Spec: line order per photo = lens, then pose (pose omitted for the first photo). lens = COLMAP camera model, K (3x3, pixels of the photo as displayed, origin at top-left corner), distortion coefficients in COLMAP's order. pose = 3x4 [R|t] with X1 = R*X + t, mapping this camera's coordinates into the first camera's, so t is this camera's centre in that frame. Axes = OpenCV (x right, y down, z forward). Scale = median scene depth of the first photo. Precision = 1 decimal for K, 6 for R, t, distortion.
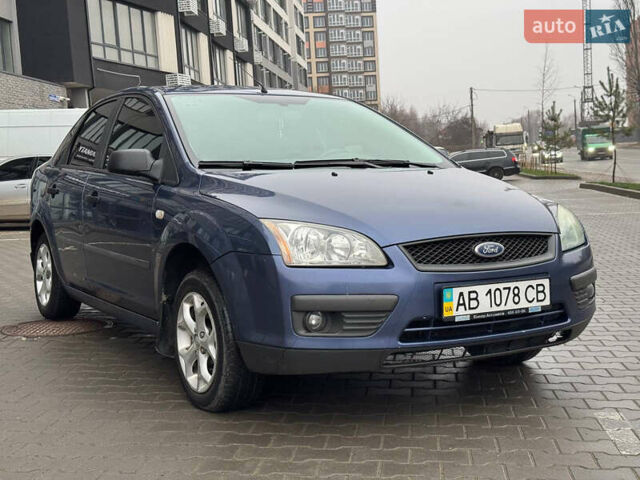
lens RADIAL K [[893.0, 0, 320.1], [0, 893.0, 241.9], [0, 0, 1]] dist [0.126861, 0.000000]
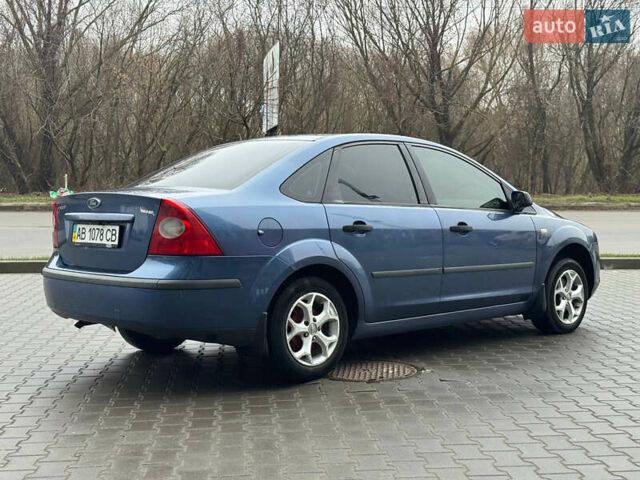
lens RADIAL K [[893.0, 0, 316.7], [0, 893.0, 235.4], [0, 0, 1]] dist [0.126861, 0.000000]
pose [[0.217011, 0.038416, -0.975413, 1.631025], [-0.105169, 0.994329, 0.015763, 0.000484], [0.970487, 0.099162, 0.219820, 0.959996]]
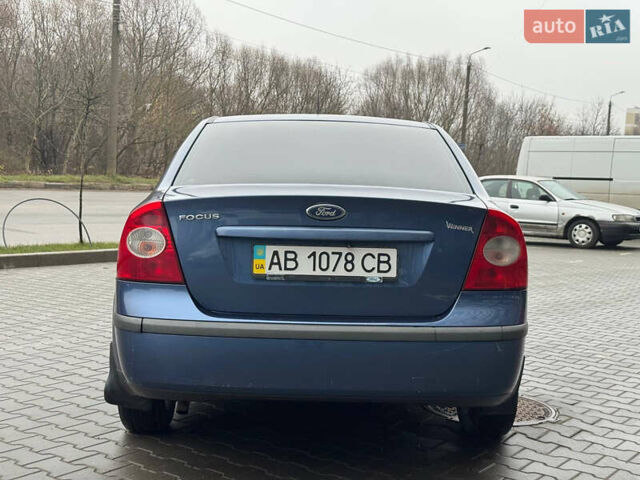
lens RADIAL K [[893.0, 0, 321.0], [0, 893.0, 237.9], [0, 0, 1]] dist [0.126861, 0.000000]
pose [[0.872869, 0.053524, -0.485010, 0.608188], [-0.080483, 0.996144, -0.034913, 0.065303], [0.481271, 0.069510, 0.873812, 0.157313]]
